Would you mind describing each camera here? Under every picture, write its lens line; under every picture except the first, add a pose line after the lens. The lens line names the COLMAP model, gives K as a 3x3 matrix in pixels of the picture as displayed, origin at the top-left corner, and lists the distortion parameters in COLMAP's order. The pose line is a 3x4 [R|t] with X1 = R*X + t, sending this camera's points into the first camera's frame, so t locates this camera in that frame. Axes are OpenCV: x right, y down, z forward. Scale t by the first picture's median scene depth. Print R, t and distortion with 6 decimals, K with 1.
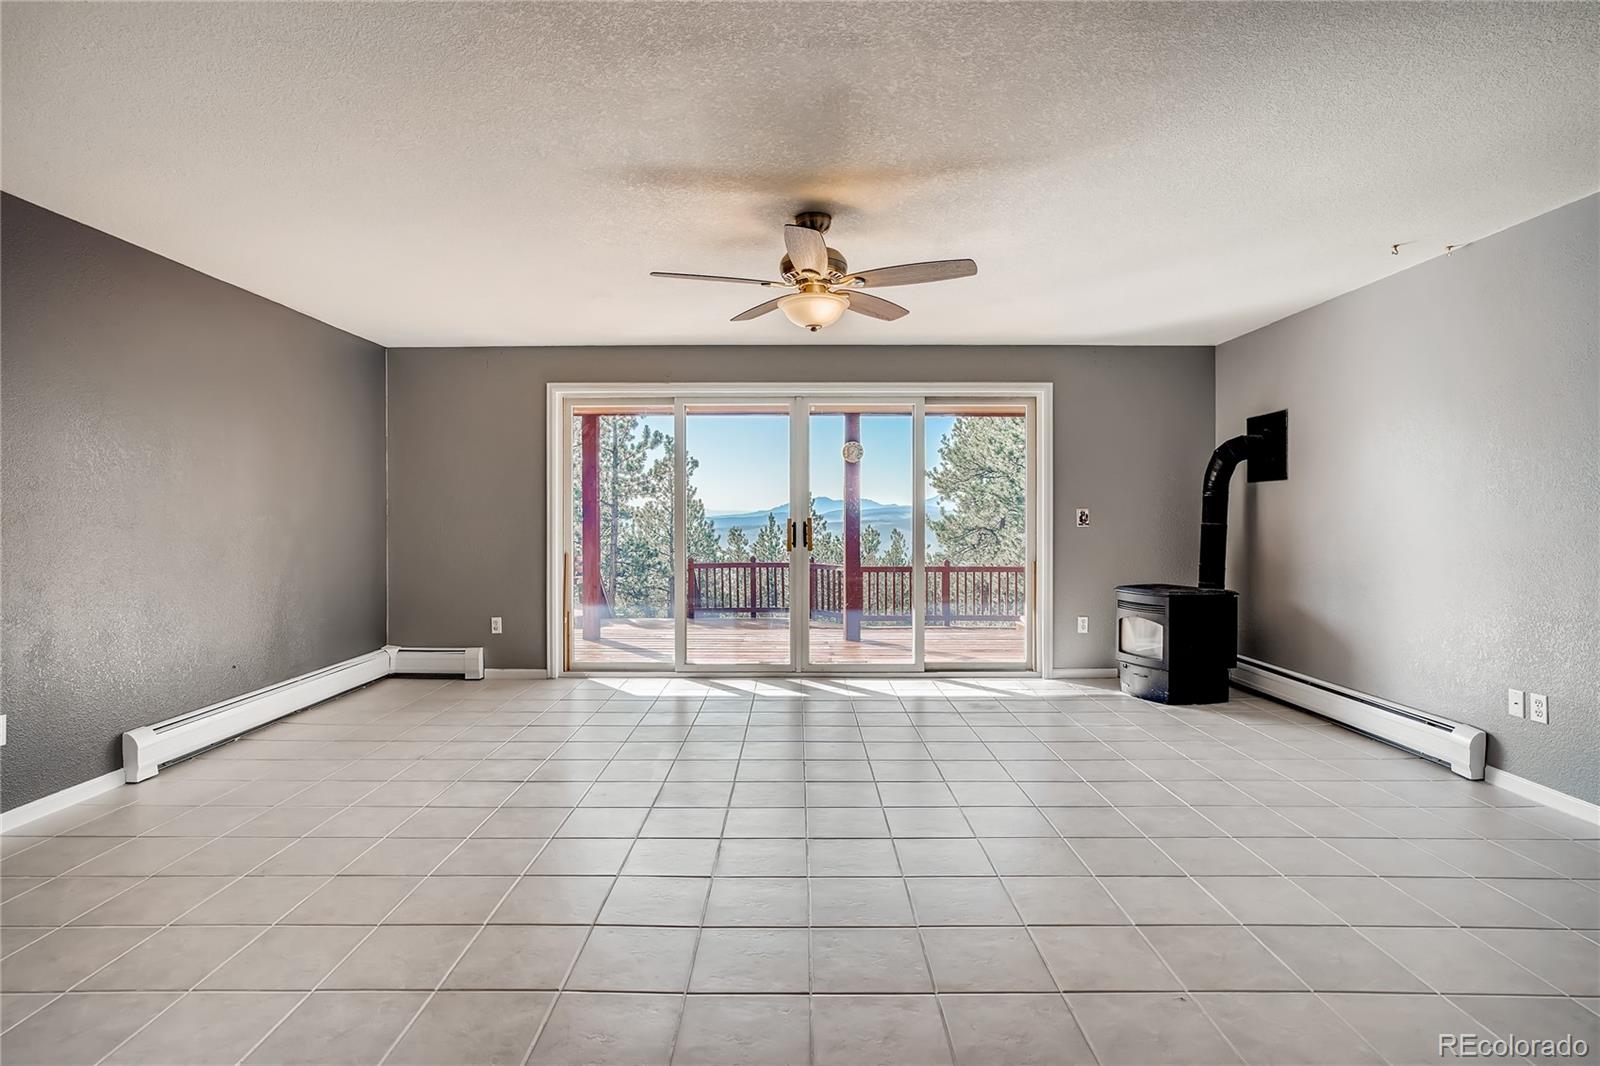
lens RADIAL K [[801.3, 0, 798.0], [0, 801.3, 522.6], [0, 0, 1]] dist [-0.032658, 0.023479]
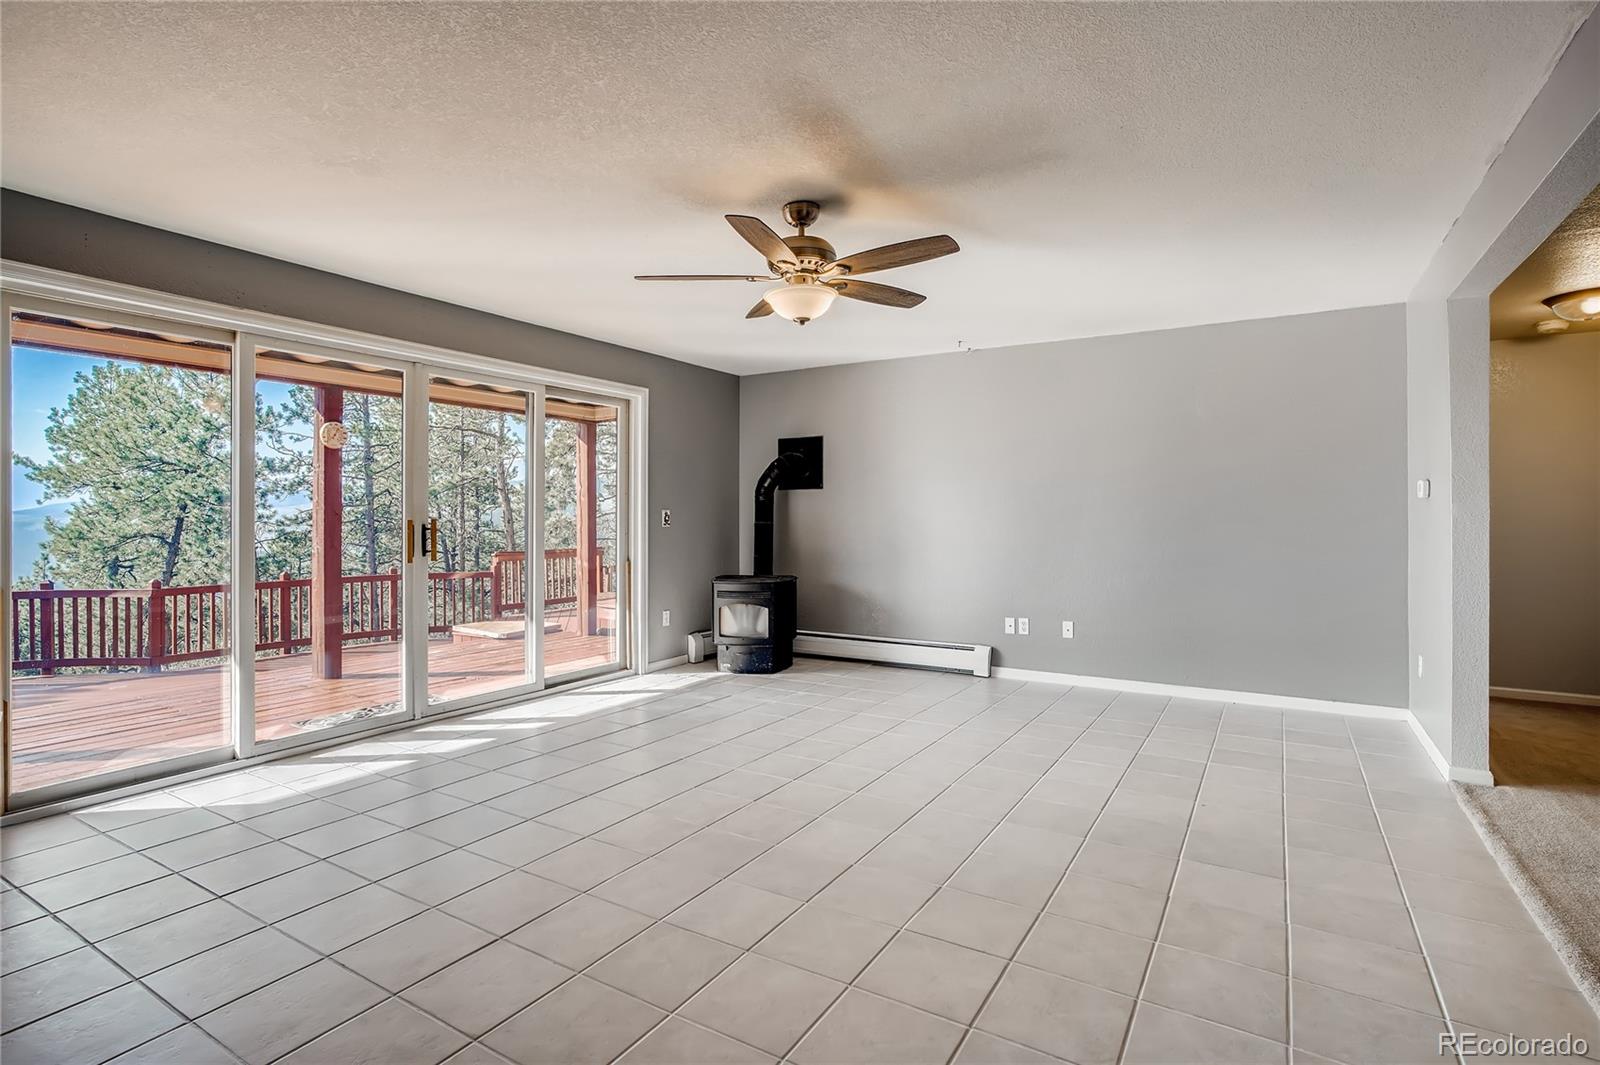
lens RADIAL K [[801.3, 0, 798.0], [0, 801.3, 522.1], [0, 0, 1]] dist [-0.032658, 0.023479]
pose [[0.529540, -0.005709, 0.848266, -0.489887], [0.009866, 0.999951, 0.000571, 0.000133], [-0.848228, 0.008067, 0.529570, 0.298752]]
